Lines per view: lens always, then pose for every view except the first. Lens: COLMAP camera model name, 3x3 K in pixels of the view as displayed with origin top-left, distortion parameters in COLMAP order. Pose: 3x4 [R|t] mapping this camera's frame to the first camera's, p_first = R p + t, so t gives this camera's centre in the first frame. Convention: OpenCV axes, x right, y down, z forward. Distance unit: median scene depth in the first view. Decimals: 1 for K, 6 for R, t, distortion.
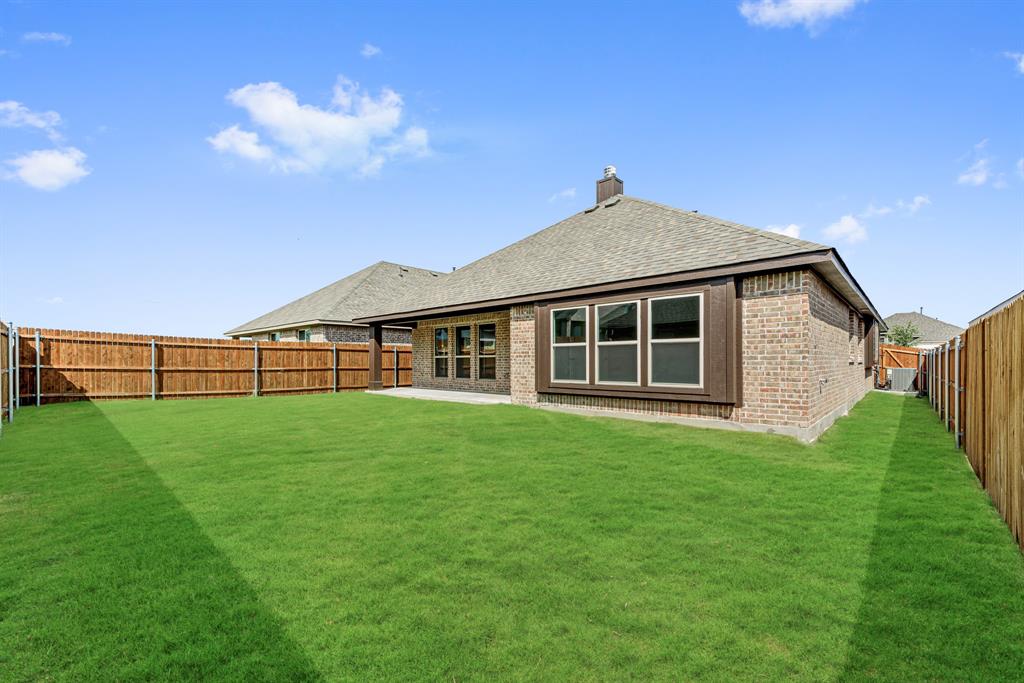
lens RADIAL K [[403.1, 0, 514.8], [0, 403.1, 343.6], [0, 0, 1]] dist [0.013294, -0.000106]
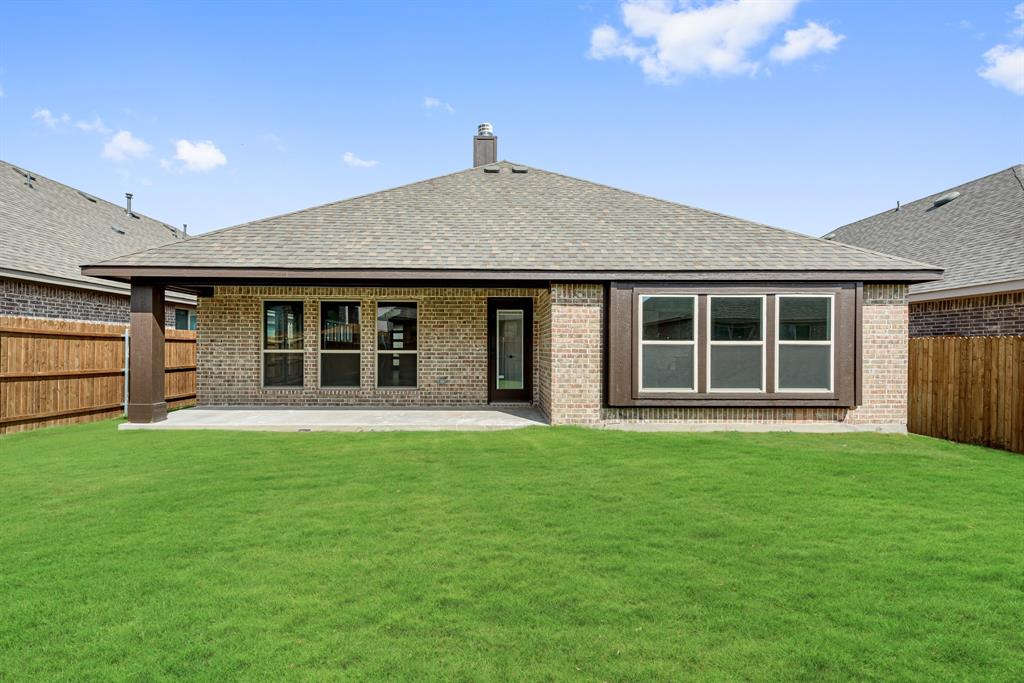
lens RADIAL K [[438.9, 0, 512.0], [0, 438.9, 341.5], [0, 0, 1]] dist [-0.000619, -0.000235]
pose [[0.755669, 0.021268, 0.654608, -0.683080], [-0.034135, 0.999393, 0.006935, 0.004947], [-0.654063, -0.027586, 0.755937, 0.593738]]
